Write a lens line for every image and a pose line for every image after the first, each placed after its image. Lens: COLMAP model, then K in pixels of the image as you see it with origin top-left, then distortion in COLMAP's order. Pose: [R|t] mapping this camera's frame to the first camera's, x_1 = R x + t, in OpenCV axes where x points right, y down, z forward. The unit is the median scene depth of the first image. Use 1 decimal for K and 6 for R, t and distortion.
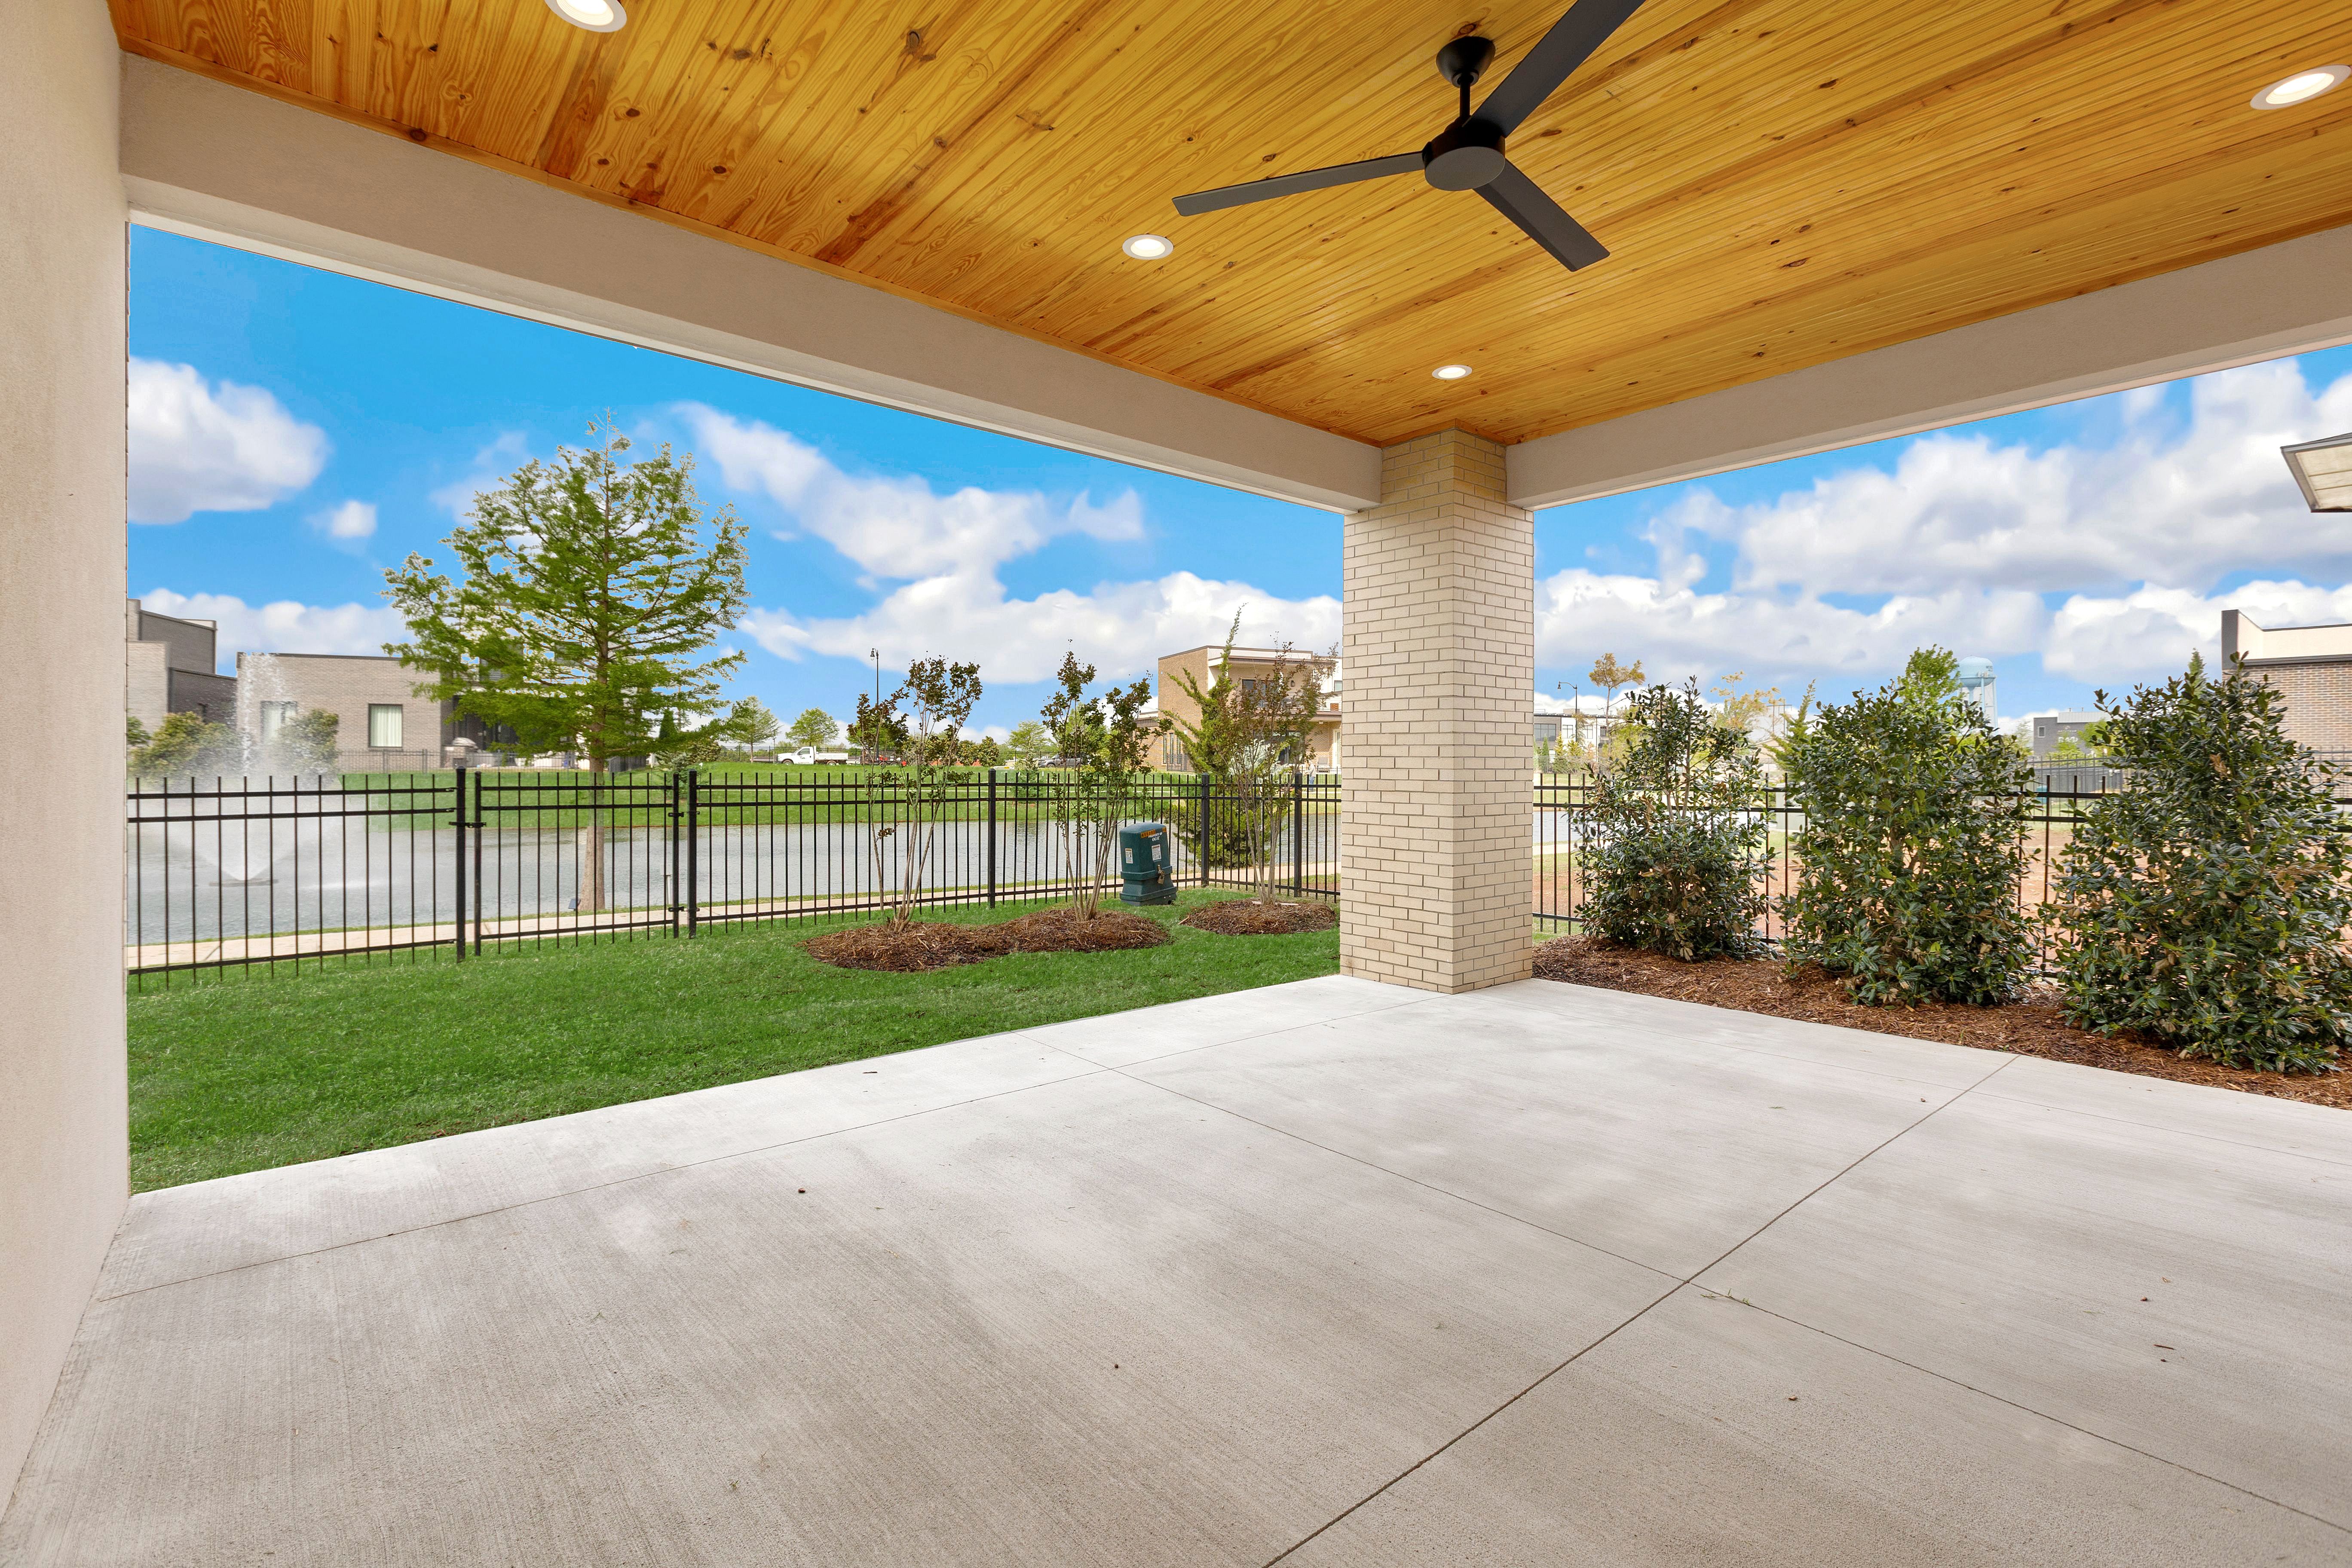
lens RADIAL K [[1049.9, 0, 1165.4], [0, 1049.9, 773.1], [0, 0, 1]] dist [0.000359, 0.000304]
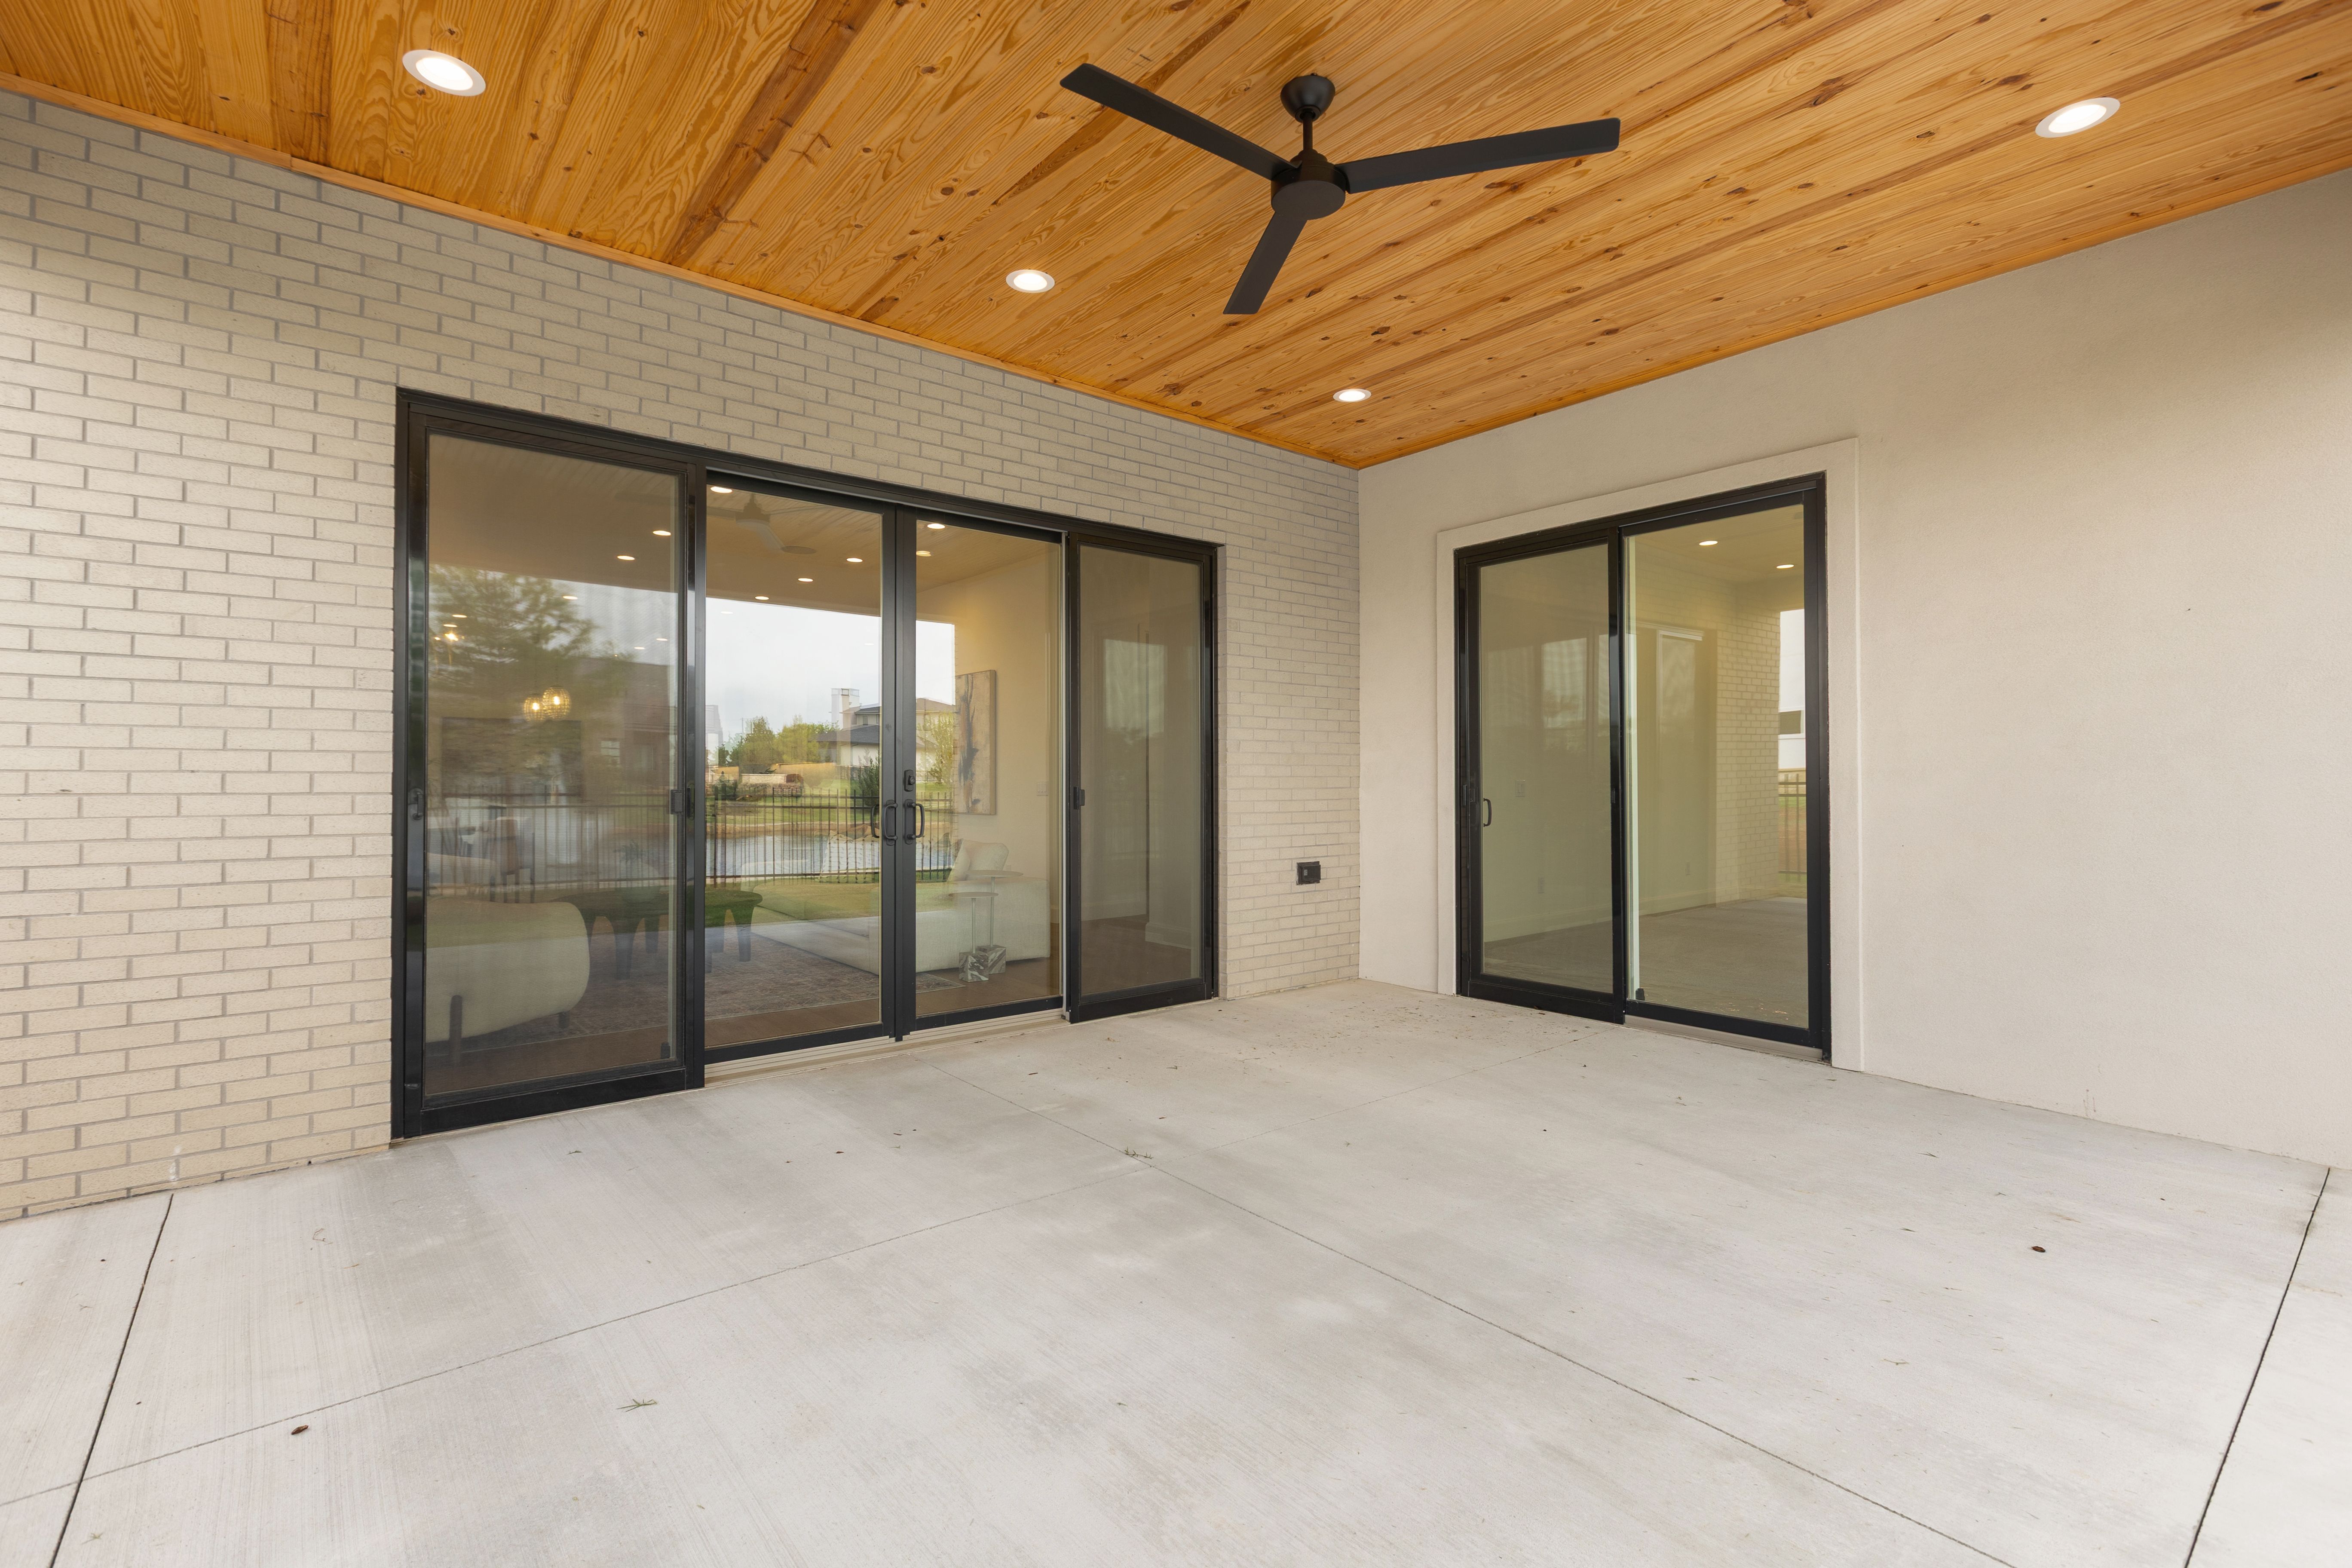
lens RADIAL K [[1049.9, 0, 1165.4], [0, 1049.9, 773.1], [0, 0, 1]] dist [0.000359, 0.000304]
pose [[-0.999925, -0.001332, 0.012136, 0.285201], [-0.001341, 0.999999, -0.000718, -0.002360], [-0.012135, -0.000734, -0.999926, 1.412649]]
